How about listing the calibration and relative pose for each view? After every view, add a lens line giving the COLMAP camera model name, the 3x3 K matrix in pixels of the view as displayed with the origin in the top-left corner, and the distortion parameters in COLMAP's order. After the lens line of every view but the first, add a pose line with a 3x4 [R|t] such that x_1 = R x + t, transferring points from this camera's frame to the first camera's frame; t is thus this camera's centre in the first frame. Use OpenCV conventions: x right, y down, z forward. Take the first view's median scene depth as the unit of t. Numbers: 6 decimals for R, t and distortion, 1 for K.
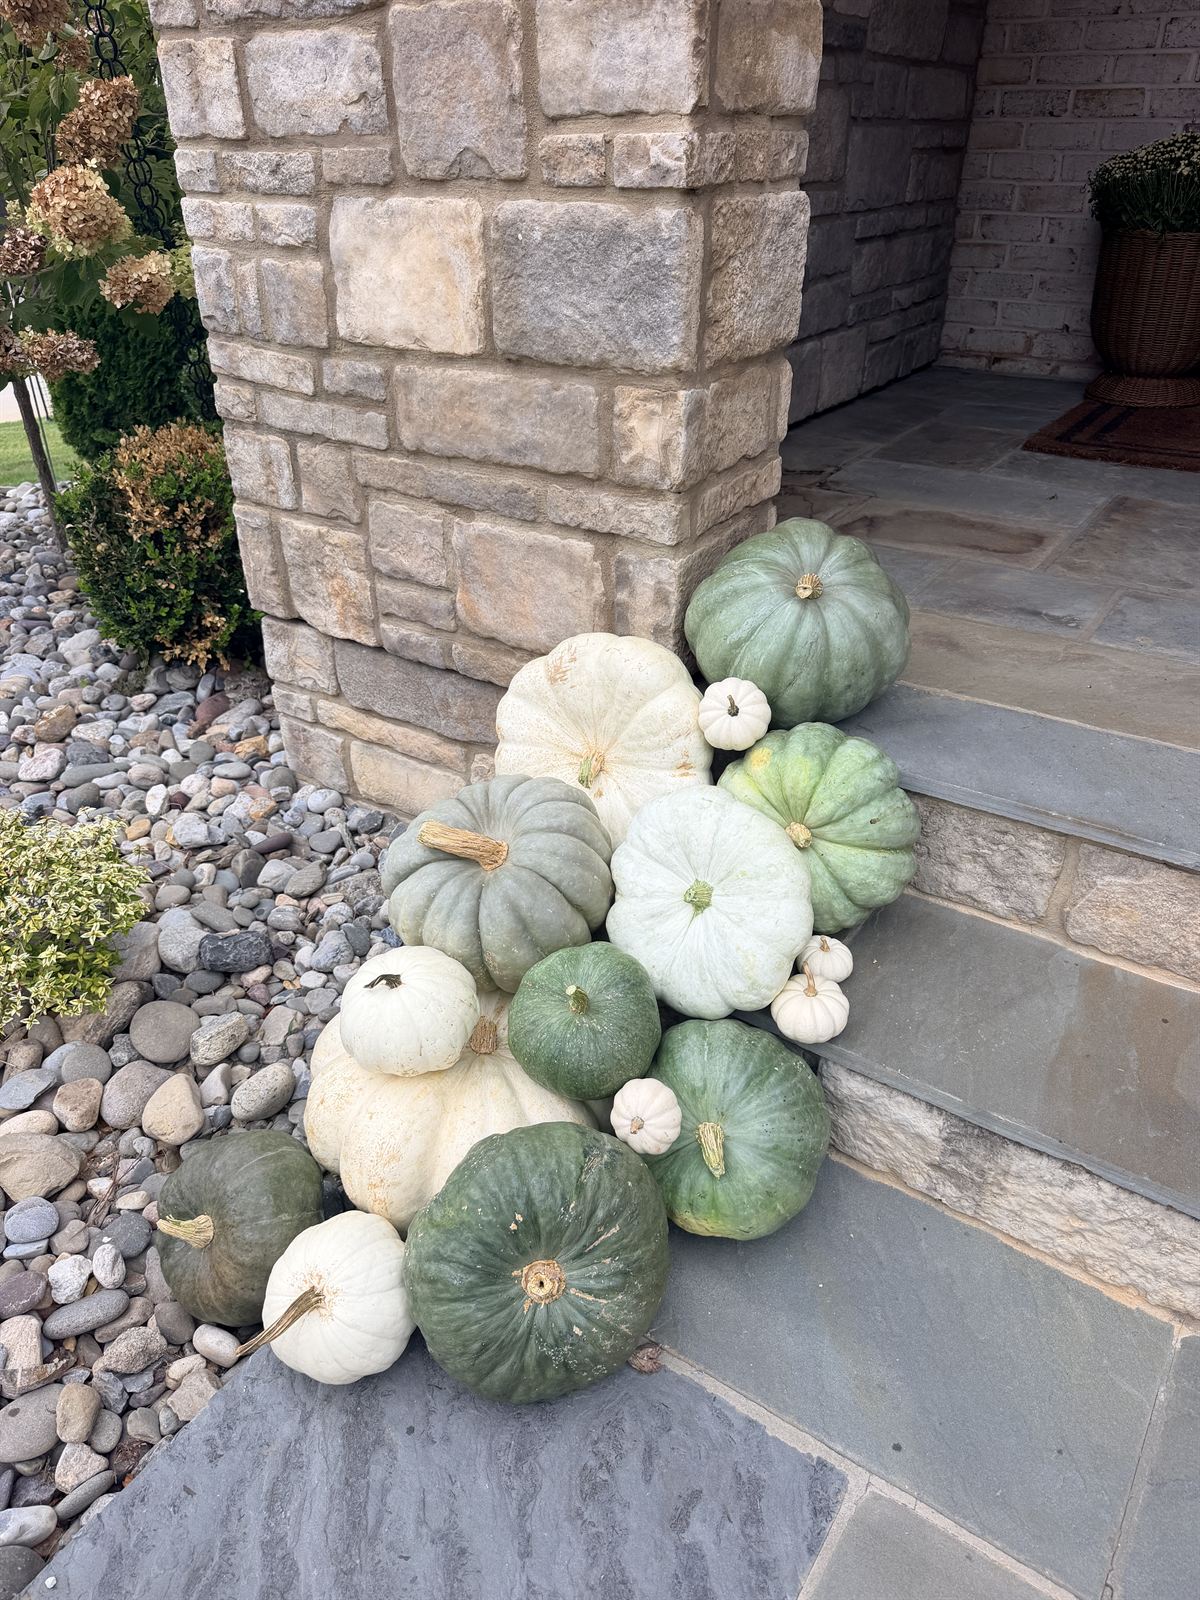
lens RADIAL K [[1128.7, 0, 608.3], [0, 1128.7, 814.0], [0, 0, 1]] dist [0.065519, -0.059043]
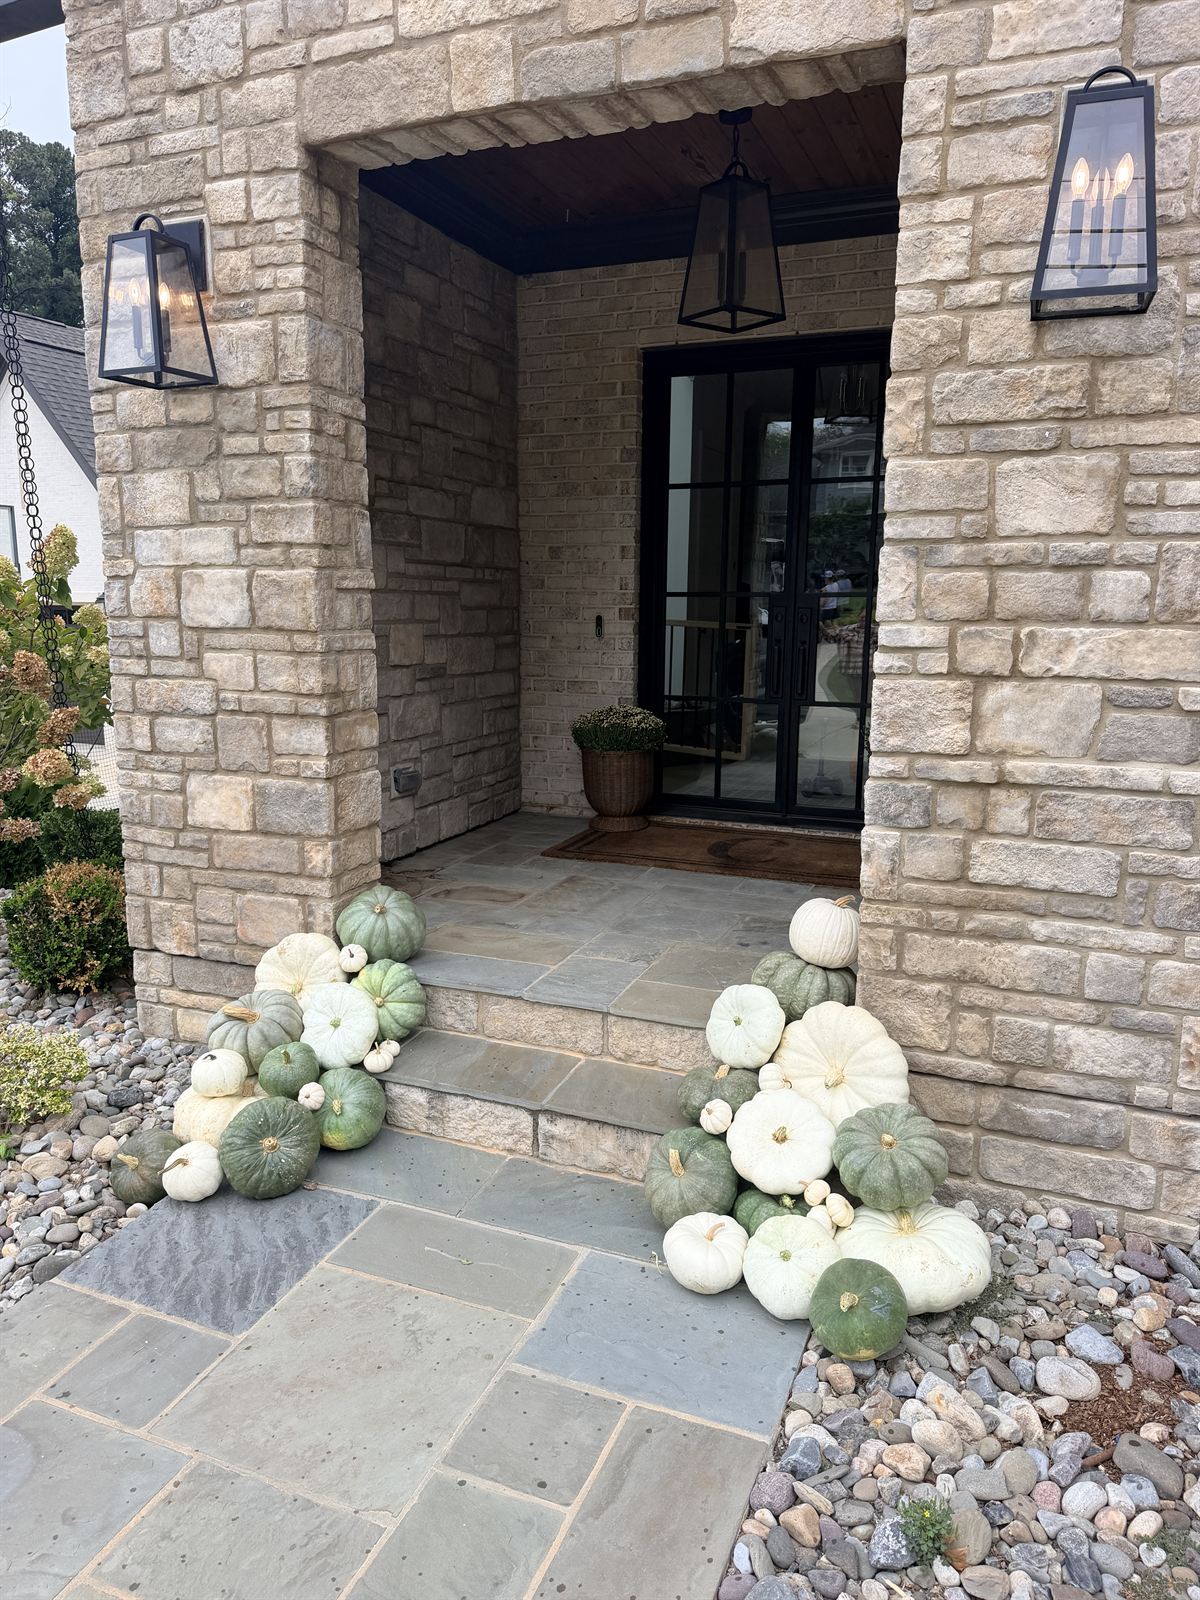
lens RADIAL K [[1128.7, 0, 607.8], [0, 1128.7, 799.6], [0, 0, 1]] dist [0.065519, -0.059043]
pose [[0.978425, -0.030119, 0.204393, 0.150046], [0.100670, 0.933427, -0.344354, 0.479490], [-0.180414, 0.357501, 0.916321, -1.472240]]
